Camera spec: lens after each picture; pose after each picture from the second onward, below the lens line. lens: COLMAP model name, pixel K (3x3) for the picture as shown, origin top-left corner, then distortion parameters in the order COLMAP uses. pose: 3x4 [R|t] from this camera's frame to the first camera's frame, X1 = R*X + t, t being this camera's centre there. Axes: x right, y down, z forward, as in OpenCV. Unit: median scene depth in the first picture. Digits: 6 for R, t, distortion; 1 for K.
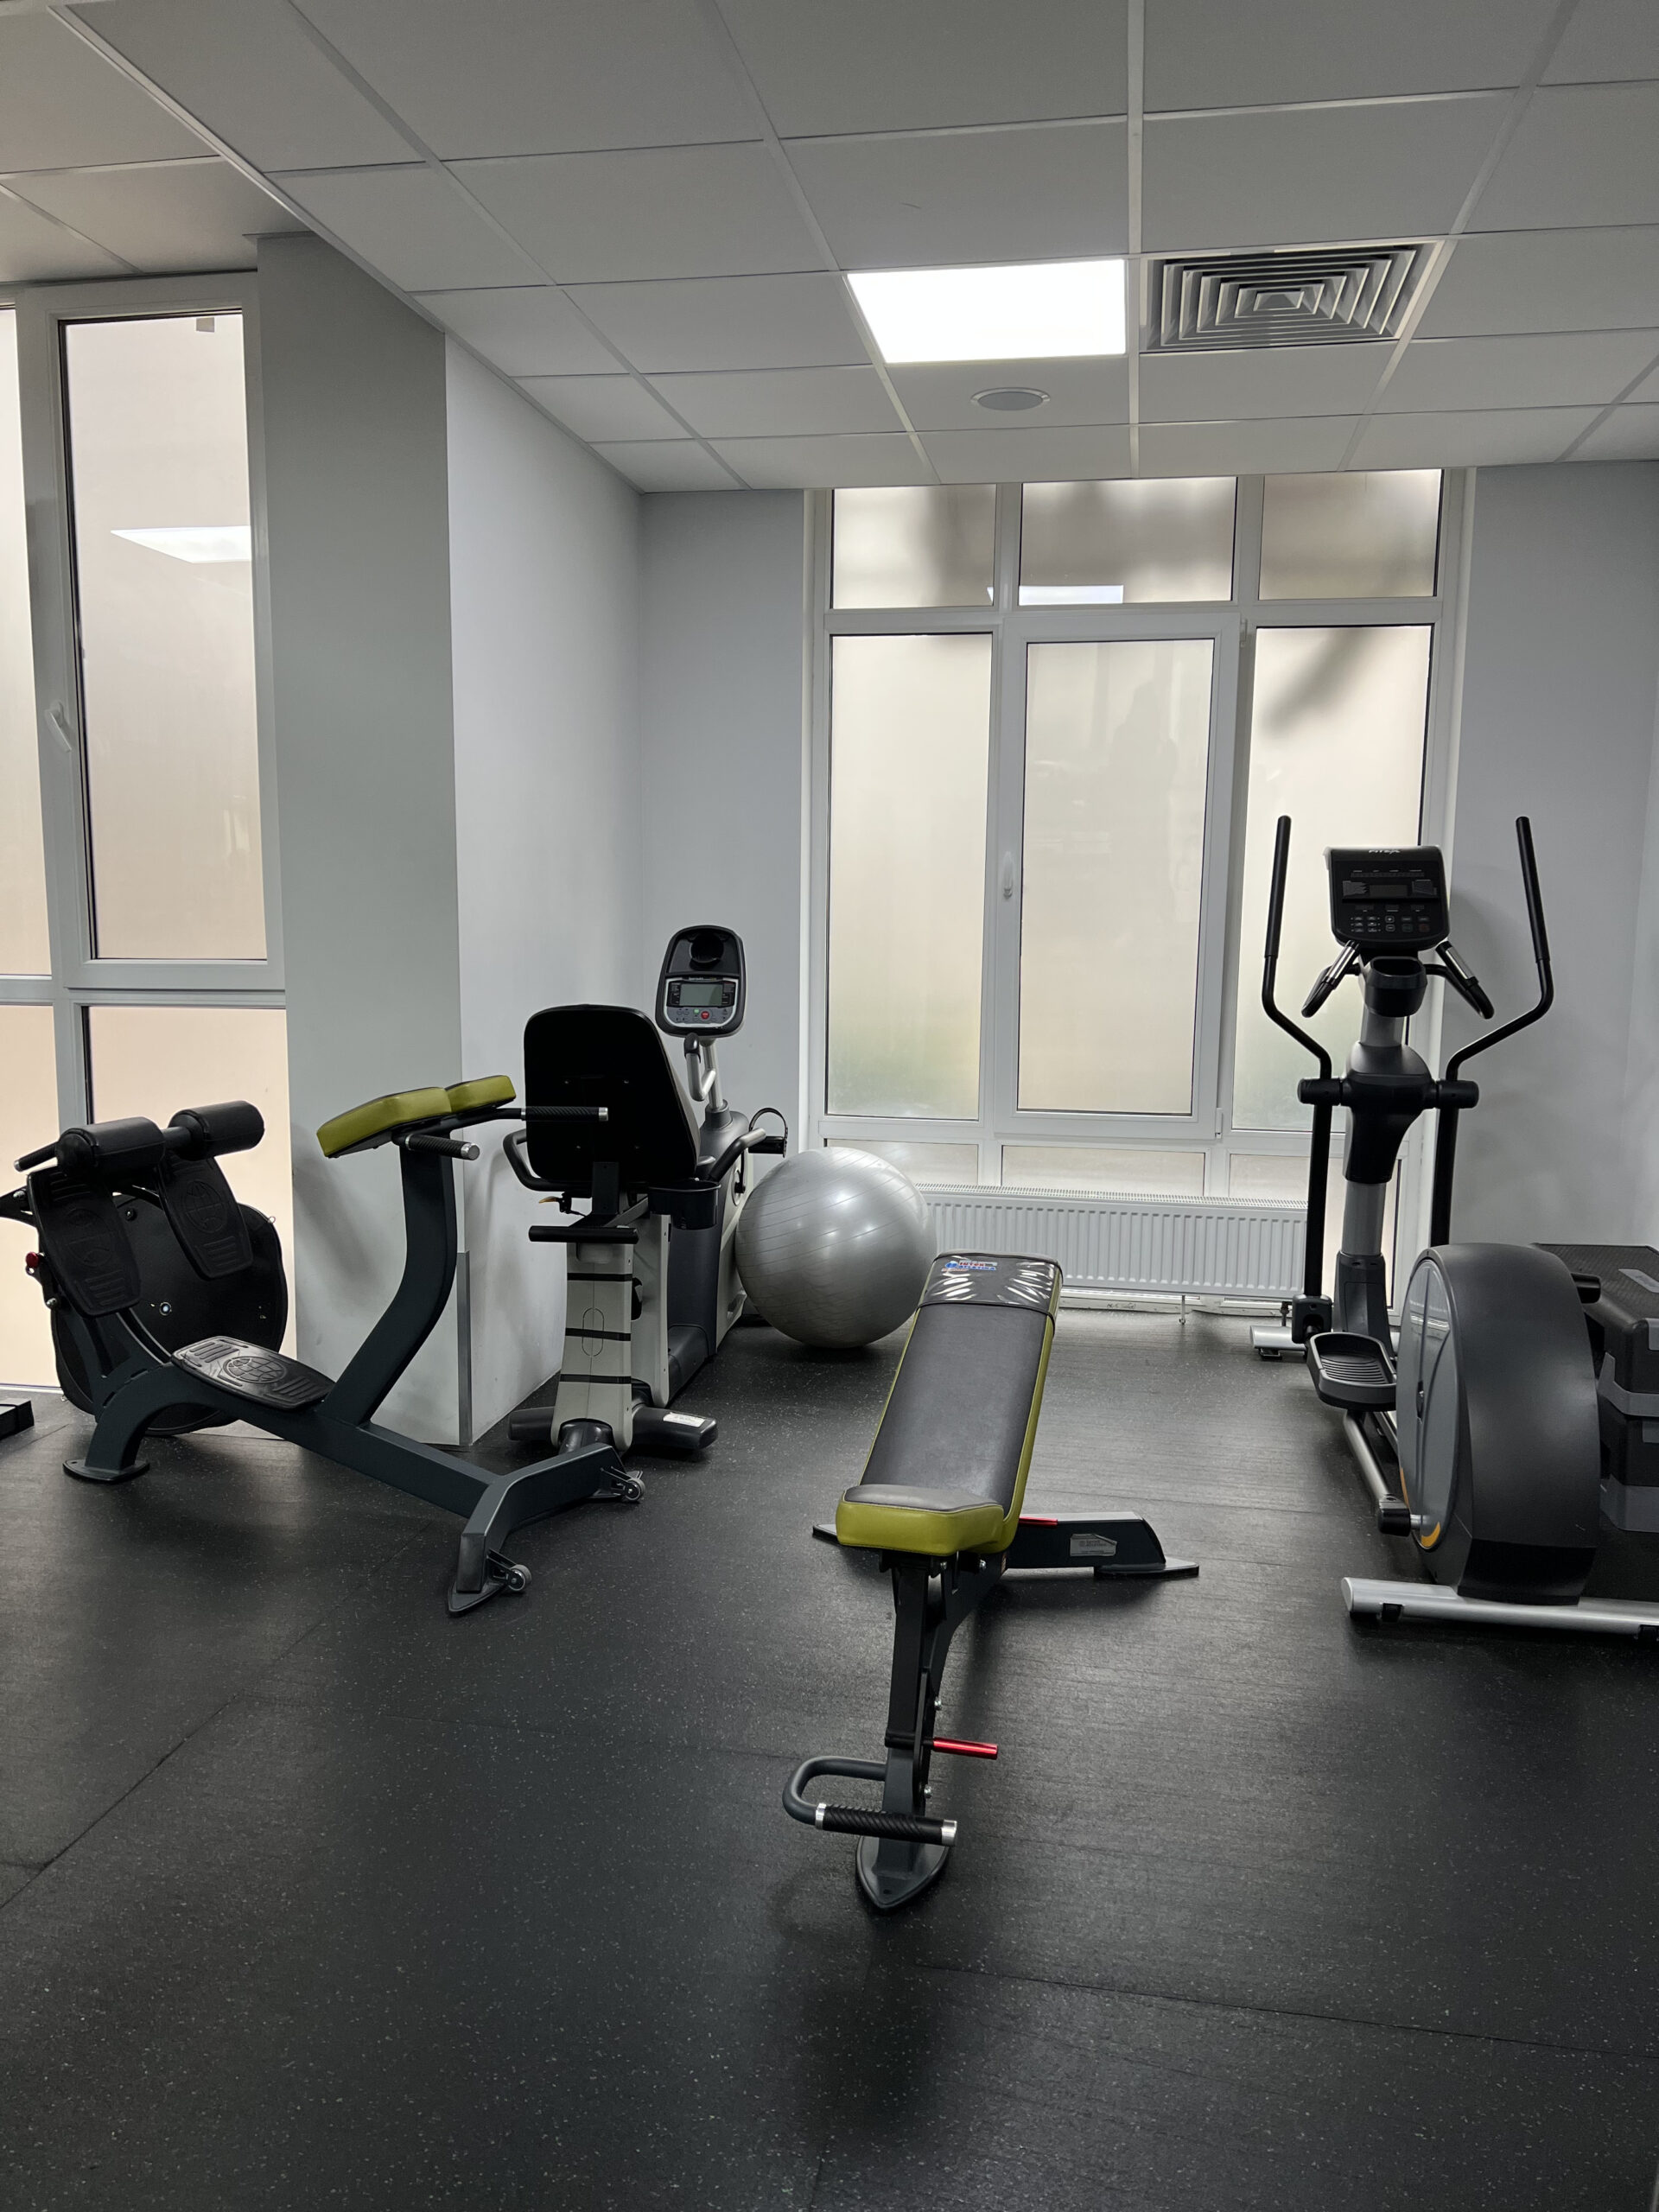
lens RADIAL K [[1659.2, 0, 833.1], [0, 1659.2, 1125.1], [0, 0, 1]] dist [0.039656, -0.017104]
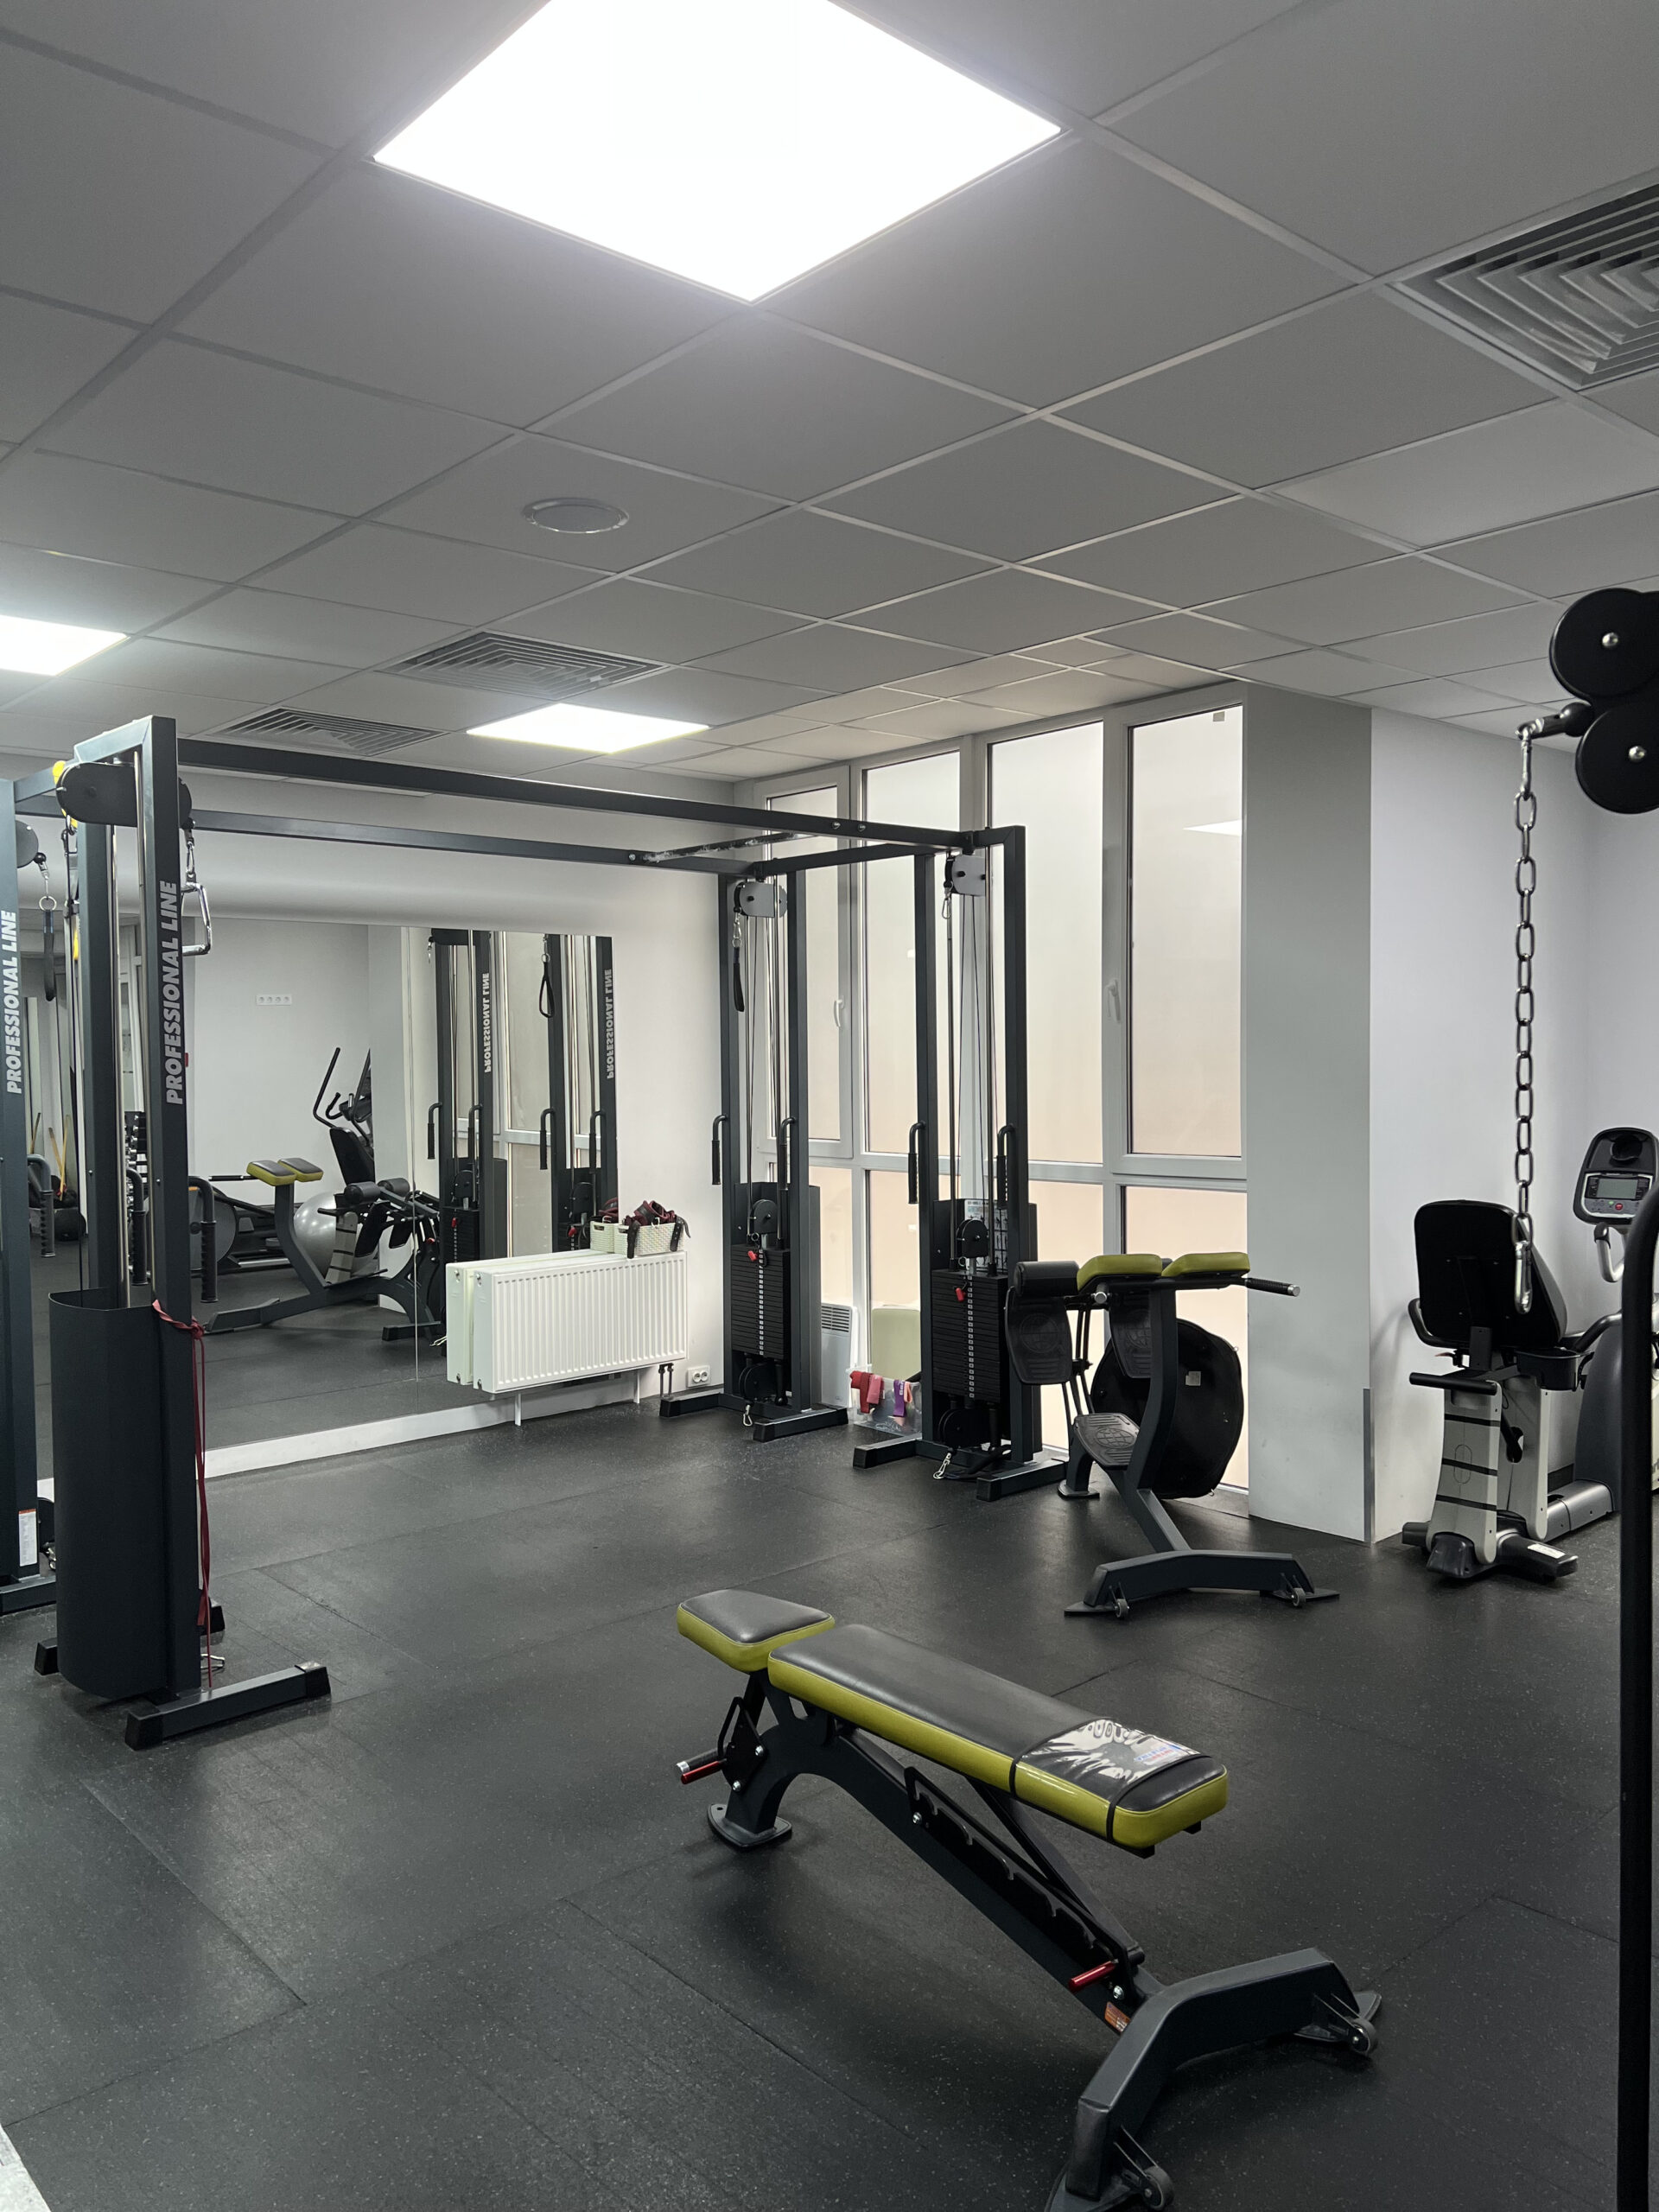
lens RADIAL K [[1659.2, 0, 836.9], [0, 1659.2, 1107.0], [0, 0, 1]] dist [0.039656, -0.017104]
pose [[0.787054, 0.002890, -0.616877, 0.244888], [-0.061233, 0.995416, -0.073461, -0.019866], [0.613838, 0.095591, 0.783623, -0.278878]]
